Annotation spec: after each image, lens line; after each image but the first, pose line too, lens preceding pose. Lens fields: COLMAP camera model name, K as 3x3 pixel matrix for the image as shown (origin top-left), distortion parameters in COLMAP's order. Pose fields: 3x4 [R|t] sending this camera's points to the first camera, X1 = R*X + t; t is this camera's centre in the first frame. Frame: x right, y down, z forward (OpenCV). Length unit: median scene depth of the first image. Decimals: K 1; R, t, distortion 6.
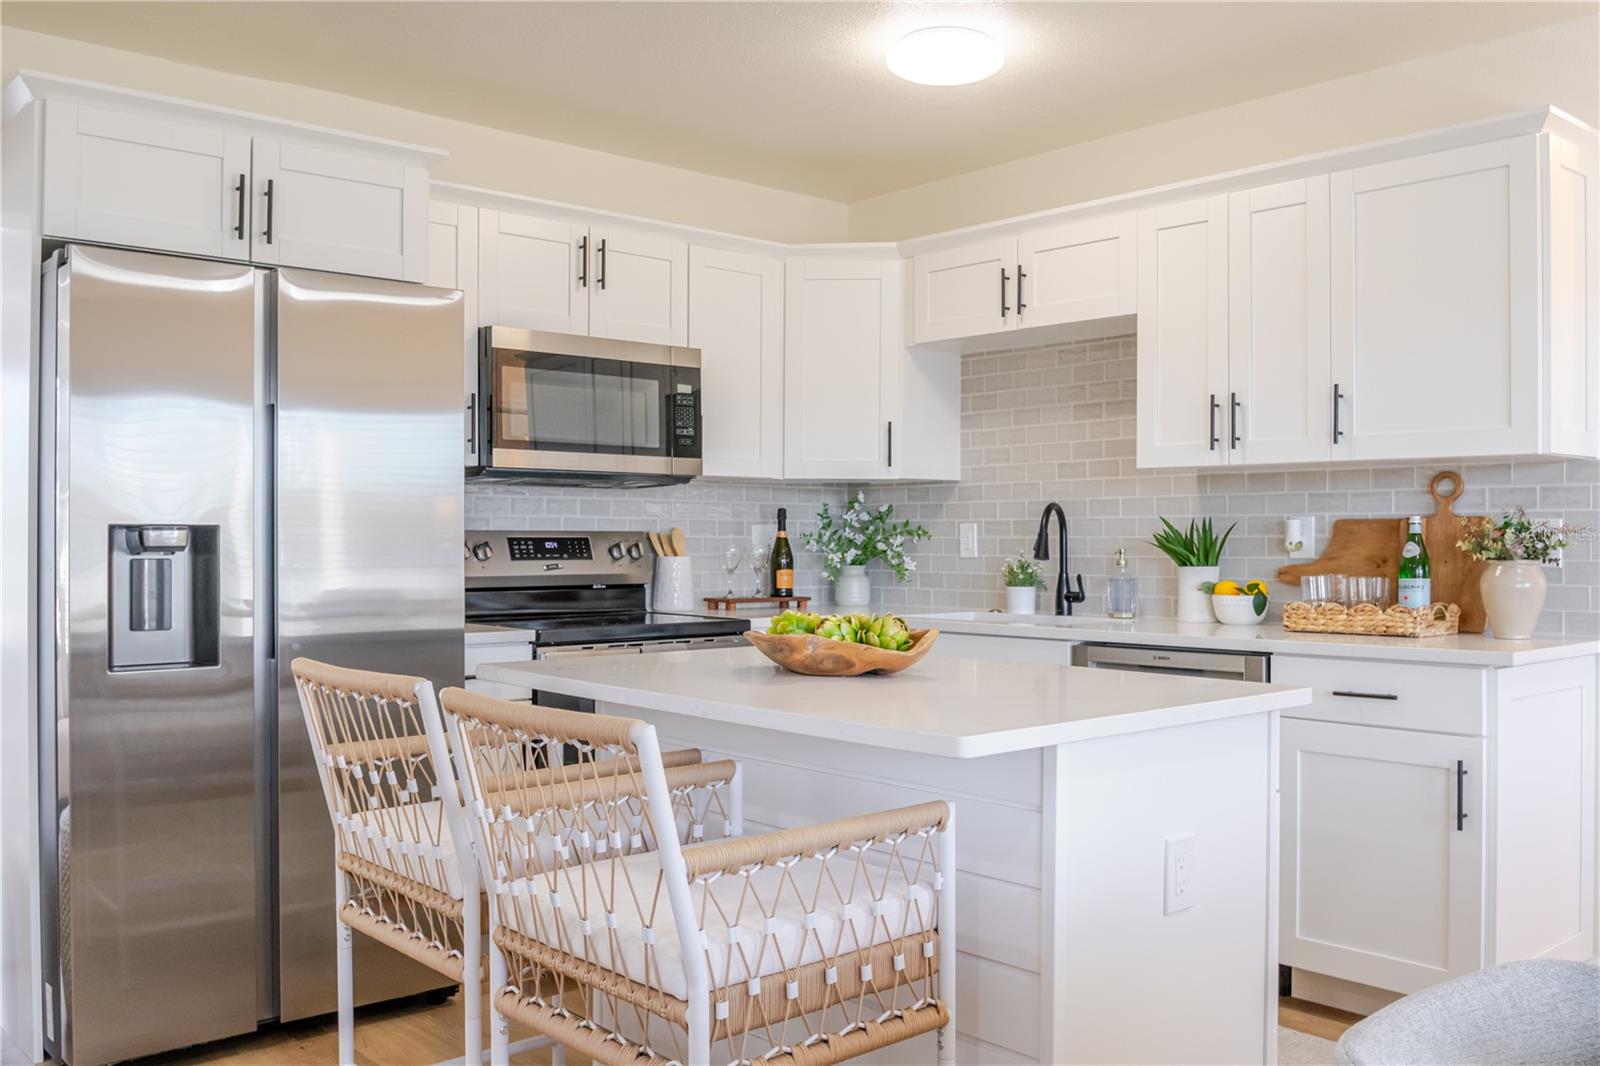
lens RADIAL K [[1399.5, 0, 807.0], [0, 1399.5, 537.0], [0, 0, 1]] dist [-0.034241, -0.012810]
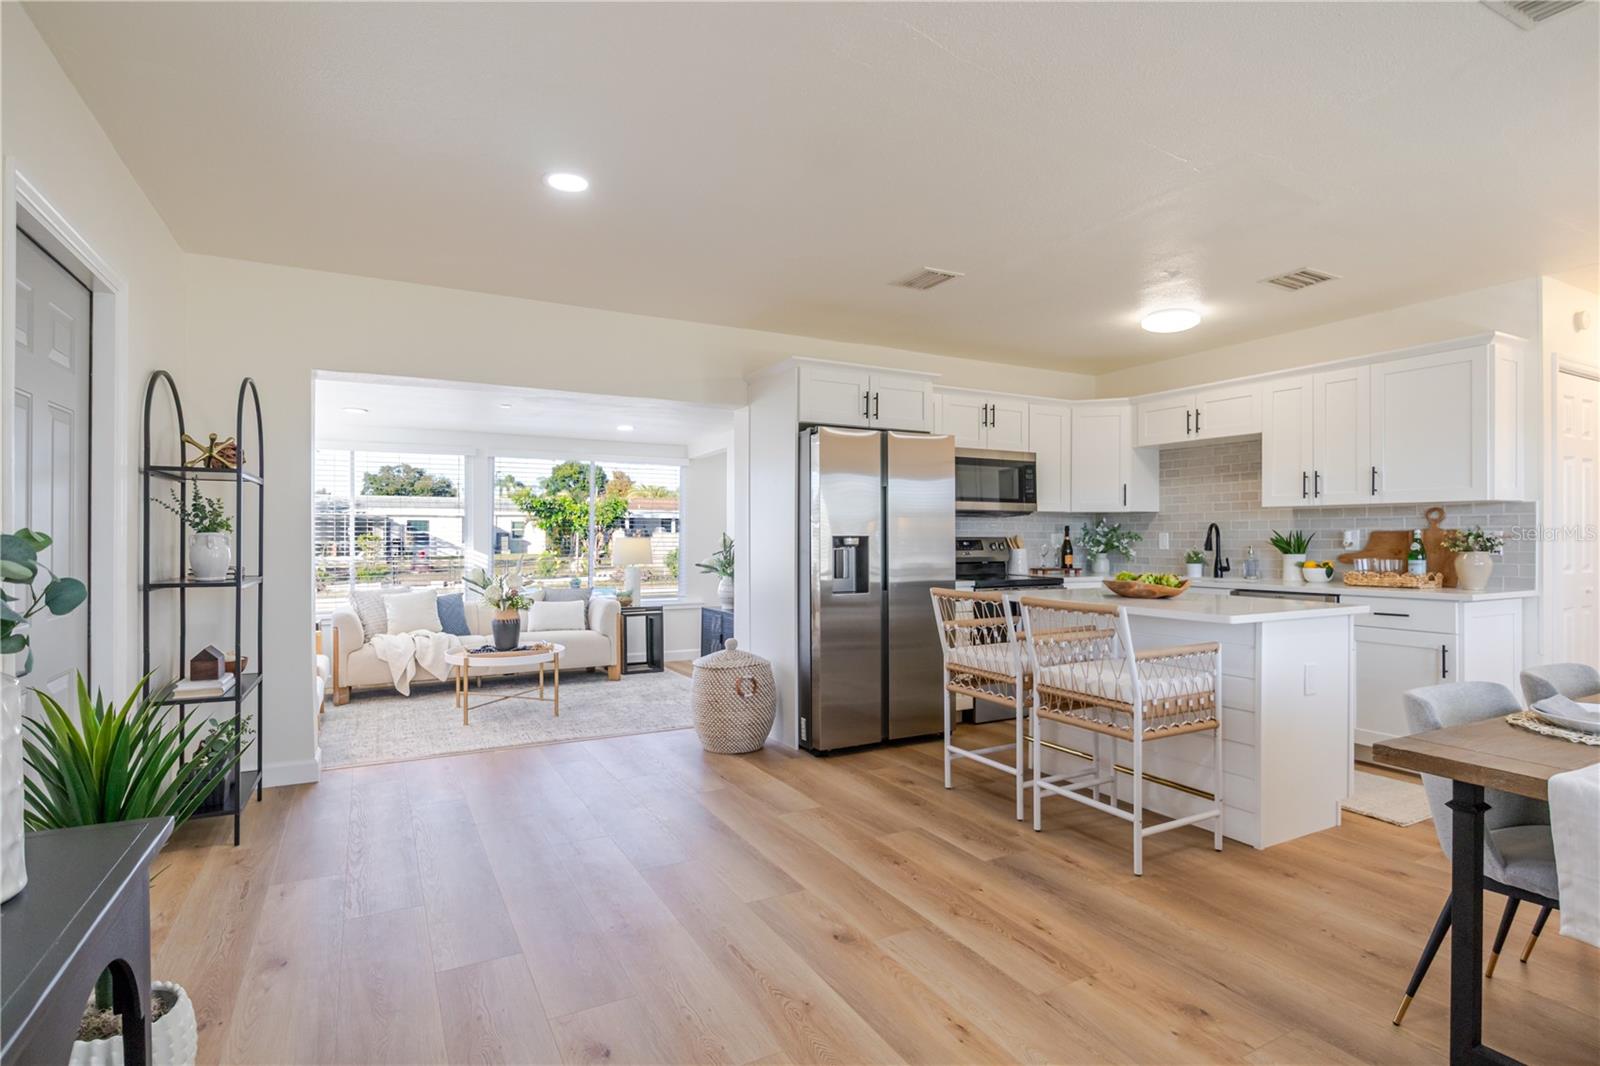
lens RADIAL K [[800.9, 0, 808.5], [0, 800.9, 536.1], [0, 0, 1]] dist [-0.007607, 0.000417]
pose [[0.973414, -0.001601, -0.229048, -0.152300], [0.001279, 0.999998, -0.001554, -0.004690], [0.229050, 0.001220, 0.973414, -0.319651]]
